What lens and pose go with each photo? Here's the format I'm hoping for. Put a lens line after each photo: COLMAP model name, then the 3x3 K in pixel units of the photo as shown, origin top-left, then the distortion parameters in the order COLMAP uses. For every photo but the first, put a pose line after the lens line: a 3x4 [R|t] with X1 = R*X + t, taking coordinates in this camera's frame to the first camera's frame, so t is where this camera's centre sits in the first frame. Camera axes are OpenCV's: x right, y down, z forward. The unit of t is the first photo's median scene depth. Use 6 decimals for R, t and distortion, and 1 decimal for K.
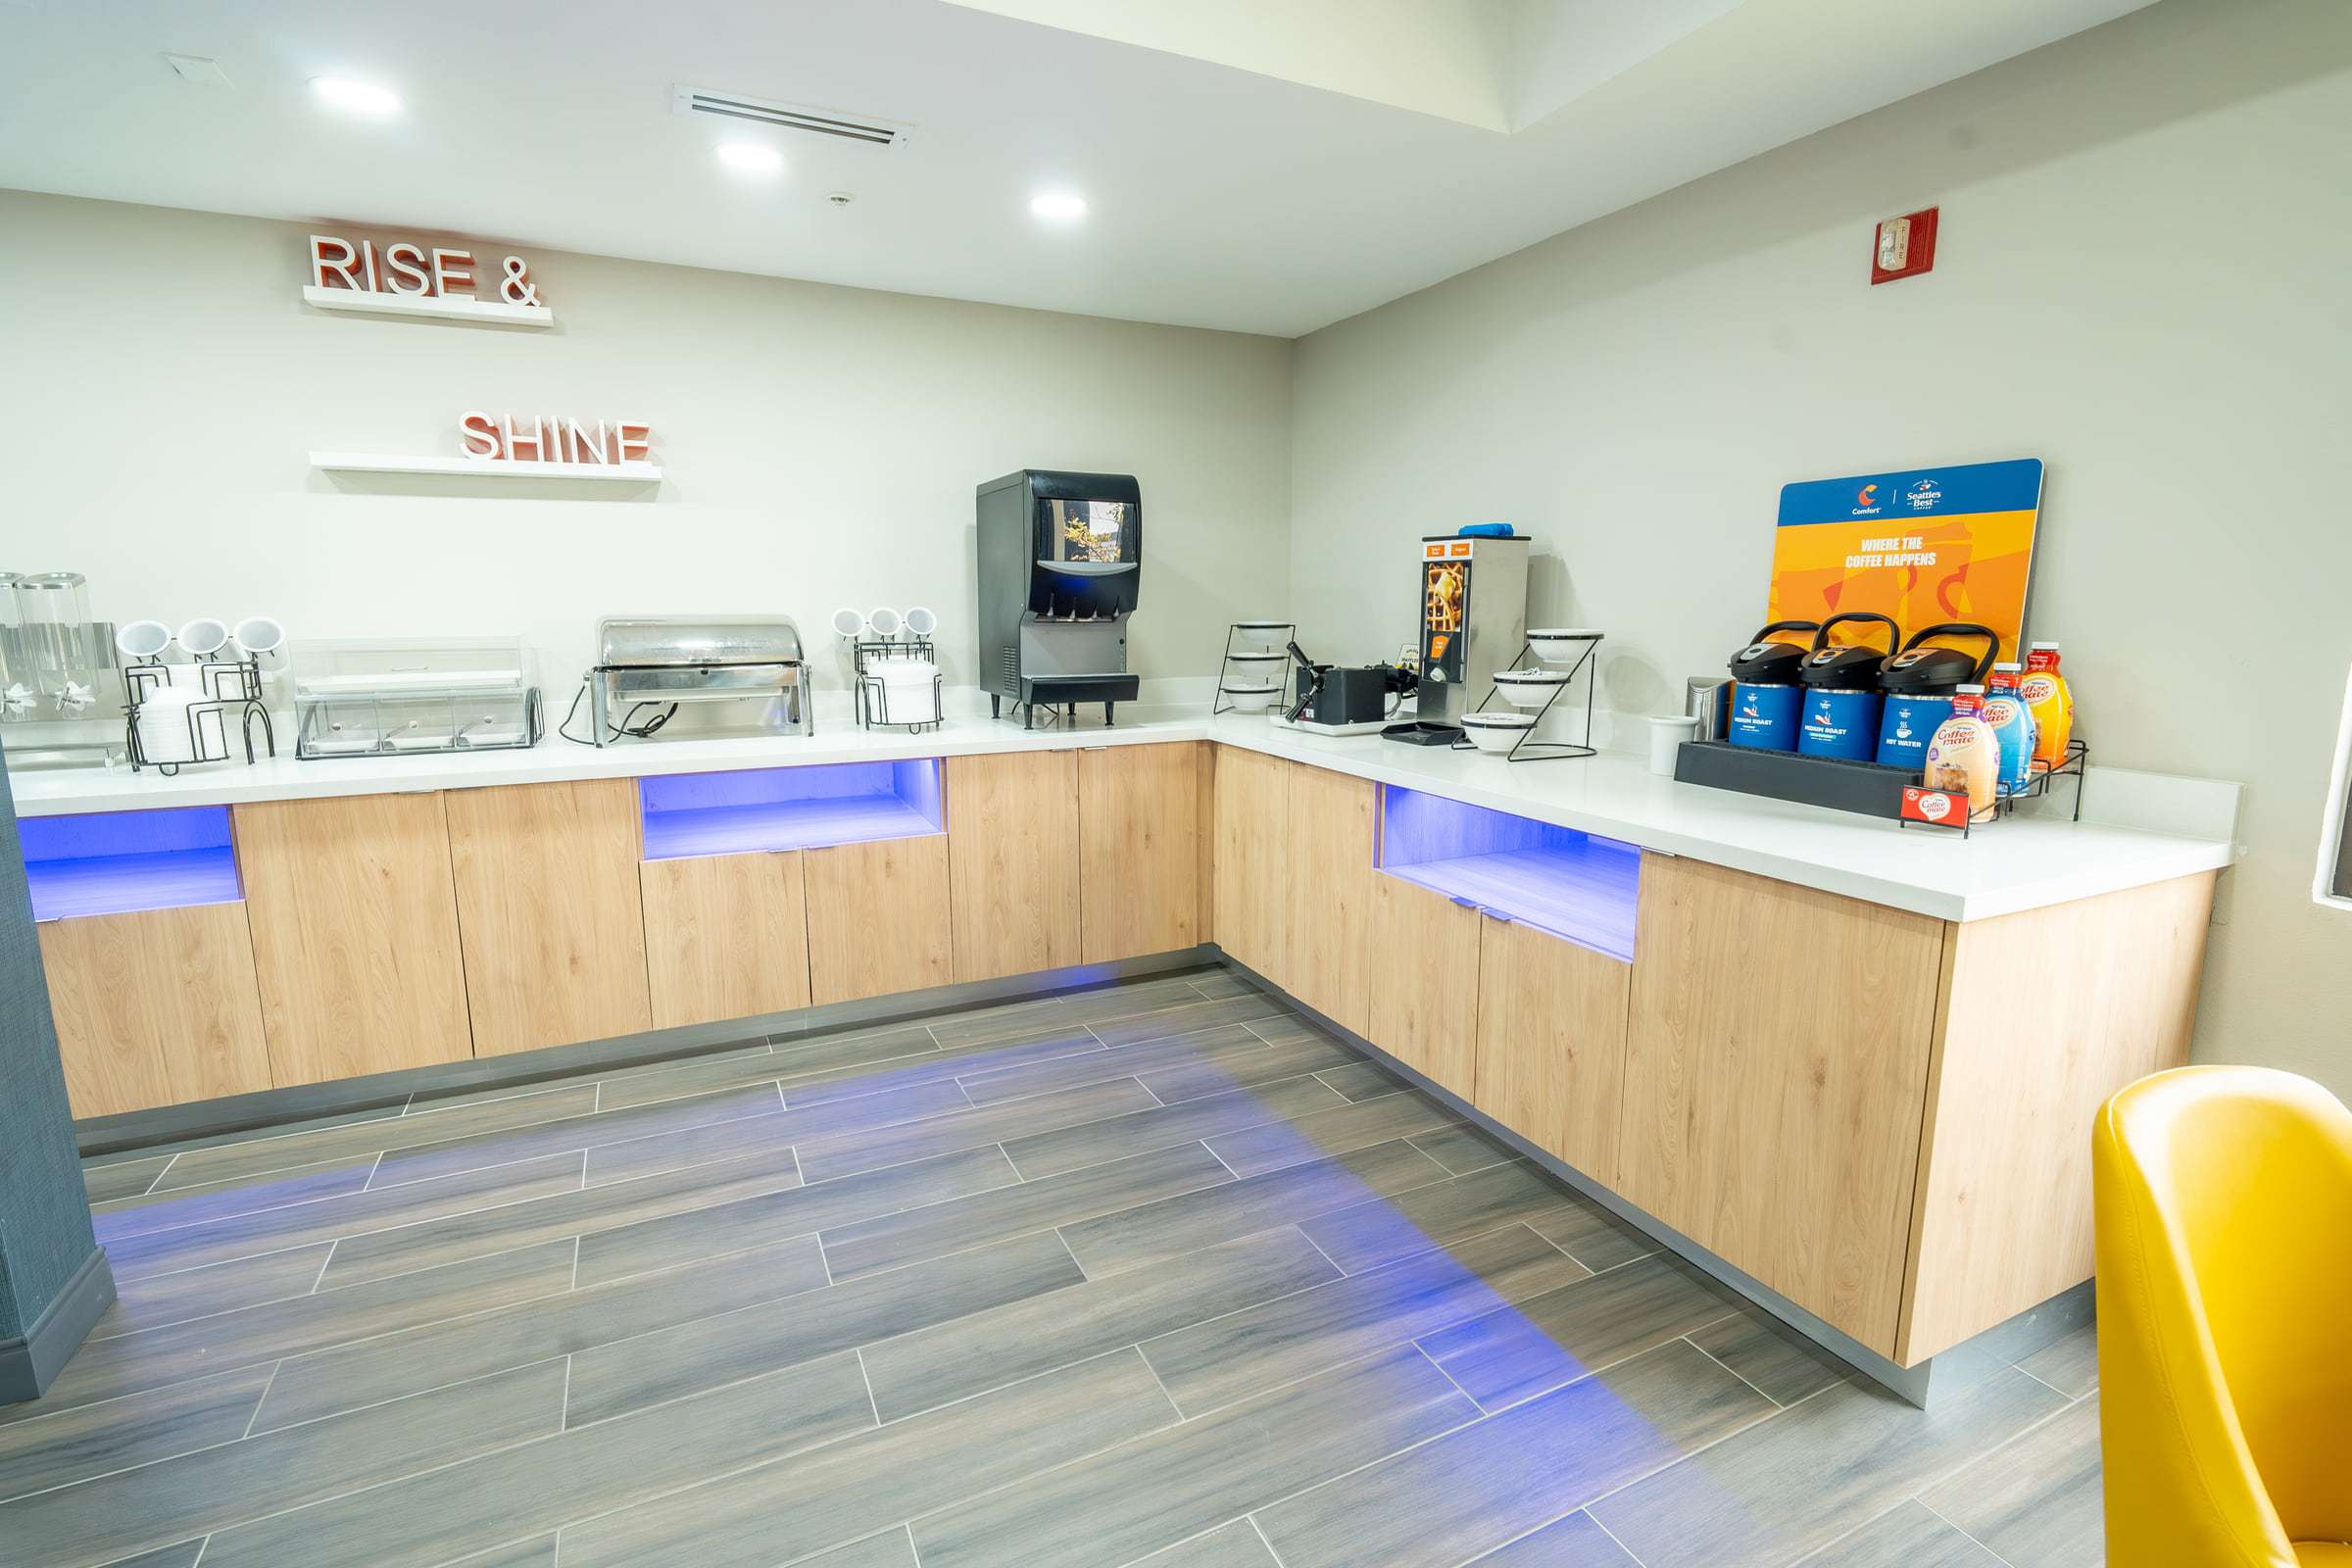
lens RADIAL K [[1091.2, 0, 1173.2], [0, 1091.2, 783.8], [0, 0, 1]] dist [-0.001404, -0.000398]
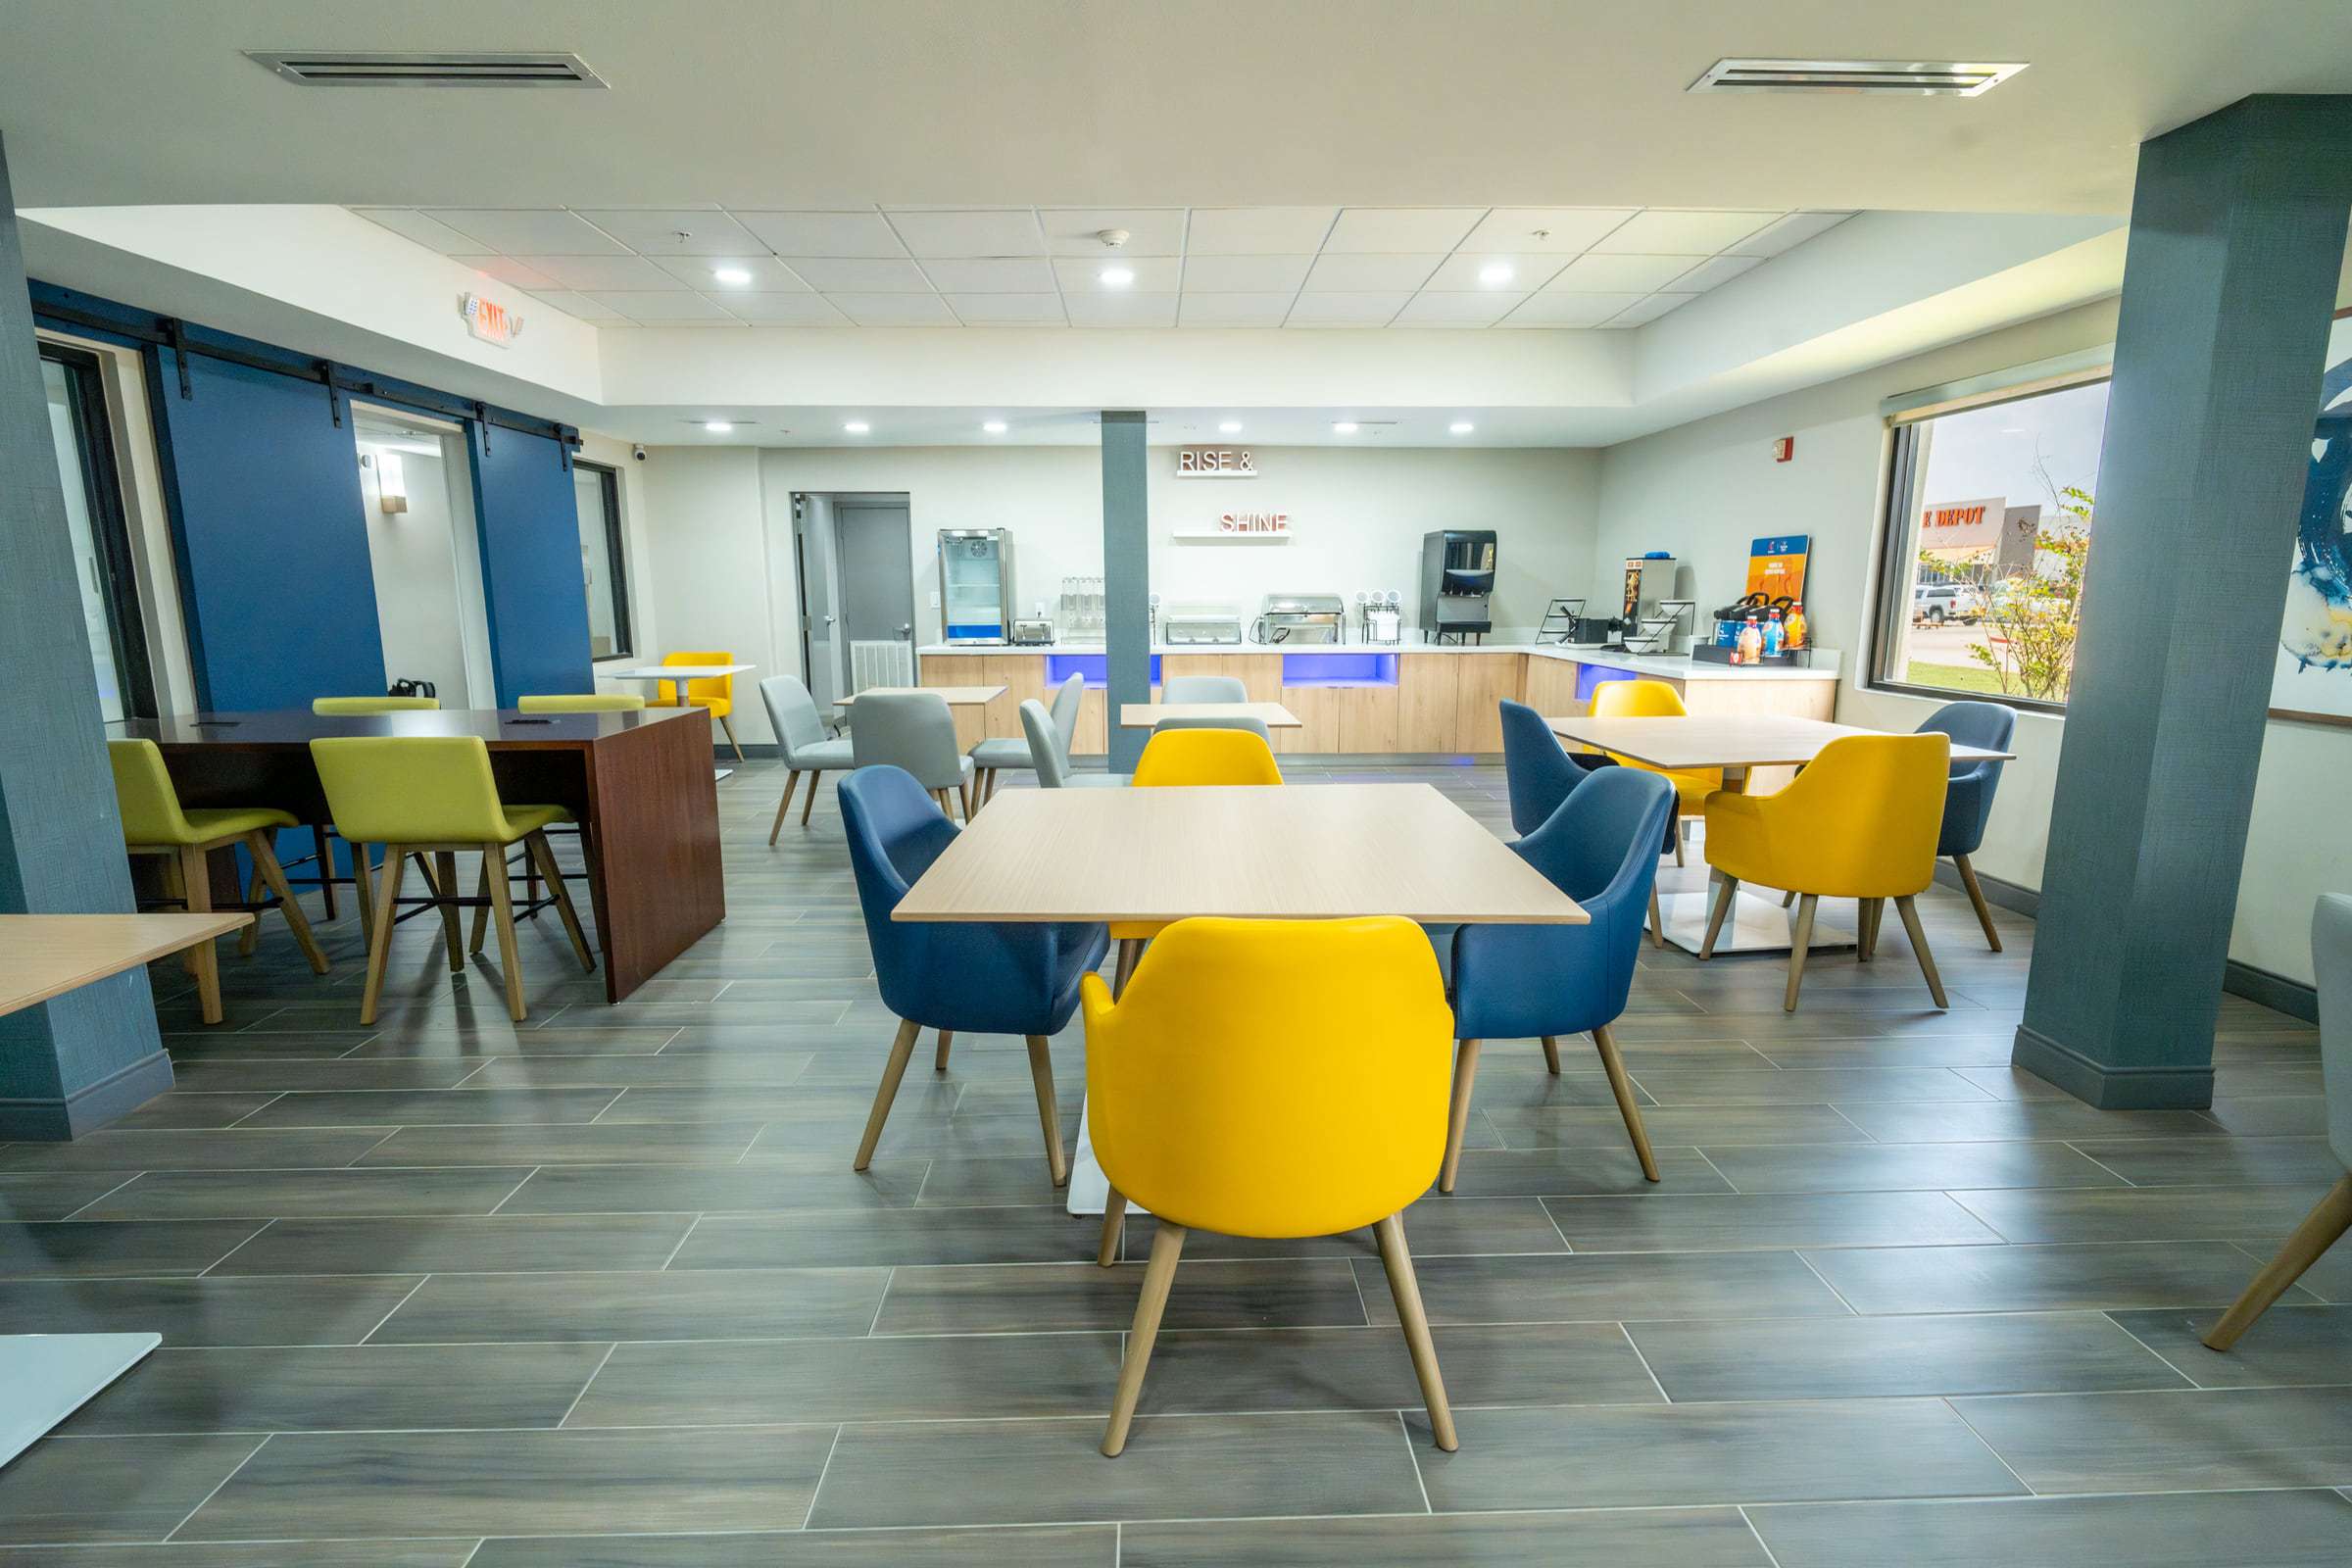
lens RADIAL K [[1091.2, 0, 1172.0], [0, 1091.2, 778.9], [0, 0, 1]] dist [-0.001404, -0.000398]
pose [[0.913566, 0.071921, -0.400281, 0.297755], [-0.069428, 0.997371, 0.020747, 0.226724], [0.400721, 0.008837, 0.916158, -1.328315]]
